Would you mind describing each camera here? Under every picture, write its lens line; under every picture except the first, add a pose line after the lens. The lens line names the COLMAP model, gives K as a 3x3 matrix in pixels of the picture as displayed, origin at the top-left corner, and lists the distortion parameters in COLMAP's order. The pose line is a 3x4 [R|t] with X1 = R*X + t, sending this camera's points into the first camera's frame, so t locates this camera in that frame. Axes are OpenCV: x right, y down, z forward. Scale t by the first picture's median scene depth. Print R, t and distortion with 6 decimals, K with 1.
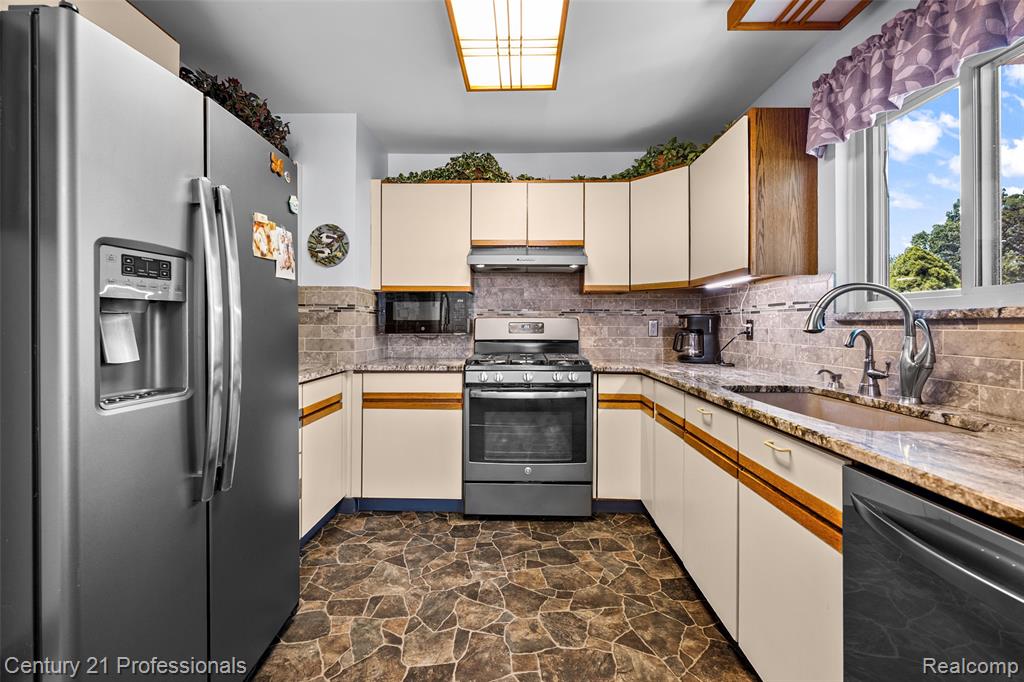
lens RADIAL K [[419.9, 0, 510.7], [0, 419.9, 333.7], [0, 0, 1]] dist [-0.001736, -0.000156]
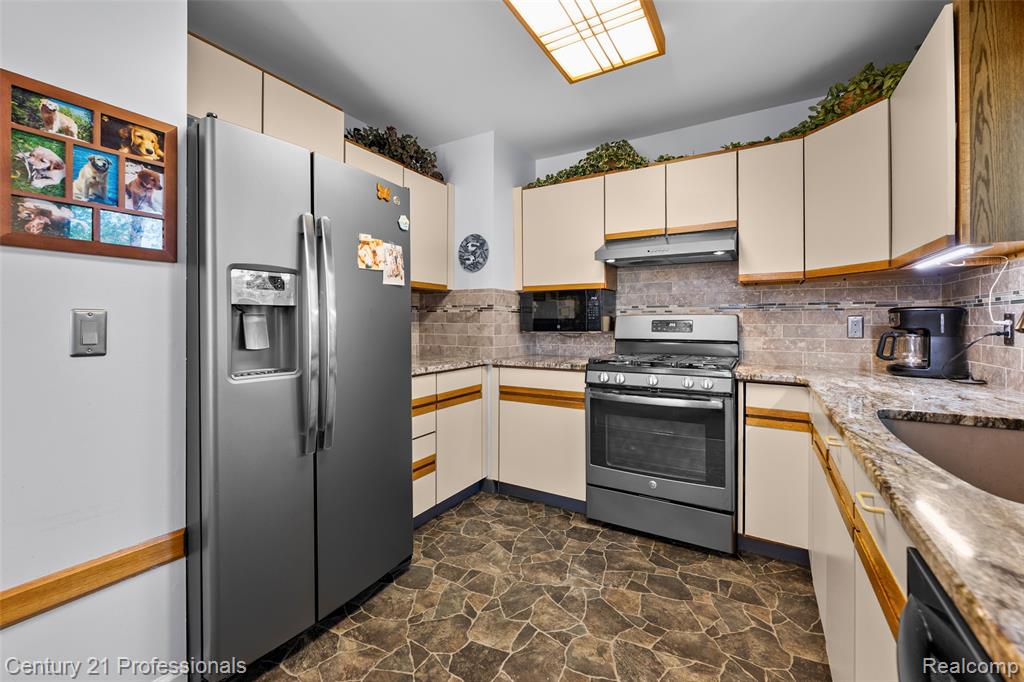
lens RADIAL K [[419.9, 0, 510.7], [0, 419.9, 333.7], [0, 0, 1]] dist [-0.001736, -0.000156]
pose [[0.870803, 0.009744, -0.491536, 0.216231], [-0.008527, 0.999953, 0.004716, 0.000864], [0.491558, 0.000085, 0.870845, 0.065901]]
